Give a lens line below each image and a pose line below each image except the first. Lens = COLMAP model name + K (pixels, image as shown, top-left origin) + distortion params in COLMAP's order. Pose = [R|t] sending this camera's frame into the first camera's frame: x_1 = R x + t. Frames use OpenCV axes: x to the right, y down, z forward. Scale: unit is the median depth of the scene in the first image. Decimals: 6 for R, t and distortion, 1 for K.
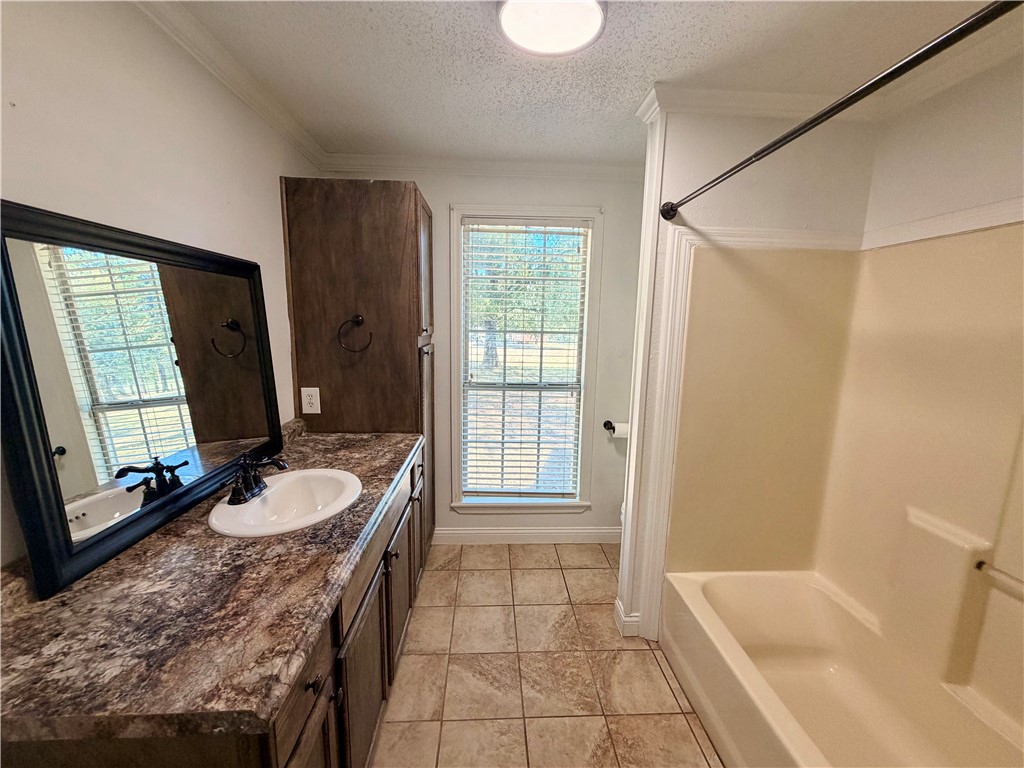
lens RADIAL K [[408.1, 0, 510.0], [0, 408.1, 384.3], [0, 0, 1]] dist [0.000722, 0.000005]
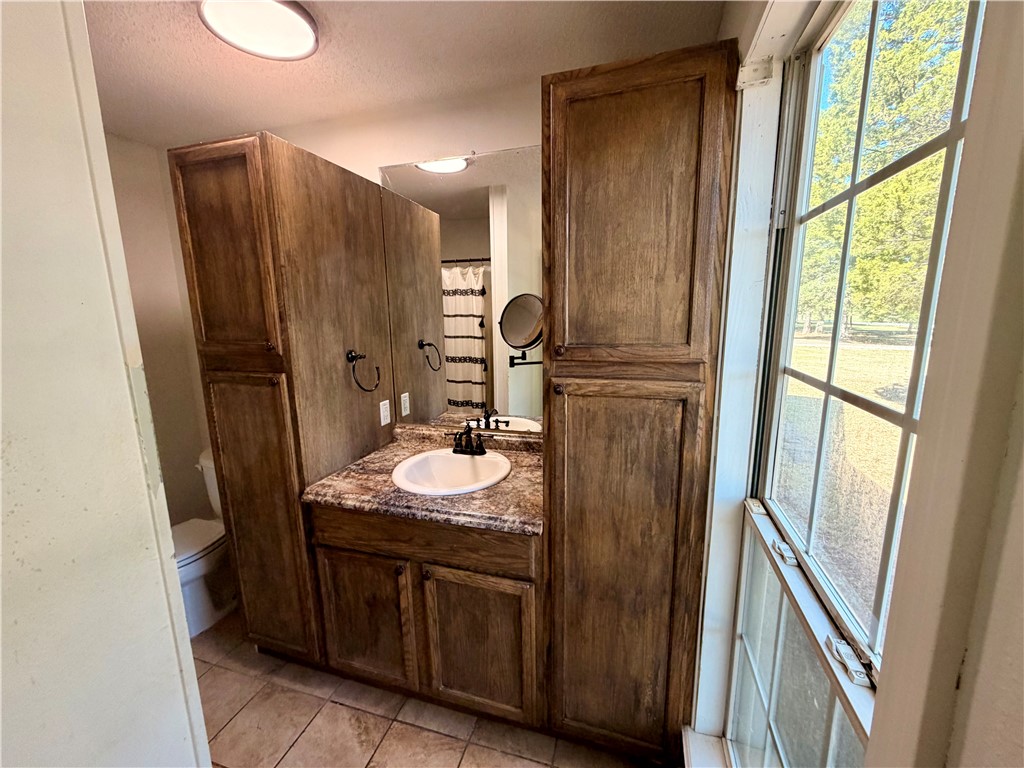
lens RADIAL K [[408.1, 0, 510.0], [0, 408.1, 384.3], [0, 0, 1]] dist [0.000722, 0.000005]
pose [[-0.341116, 0.152747, -0.927528, 0.772687], [-0.134293, 0.968670, 0.208912, -0.366332], [0.930379, 0.195824, -0.309916, 2.102168]]
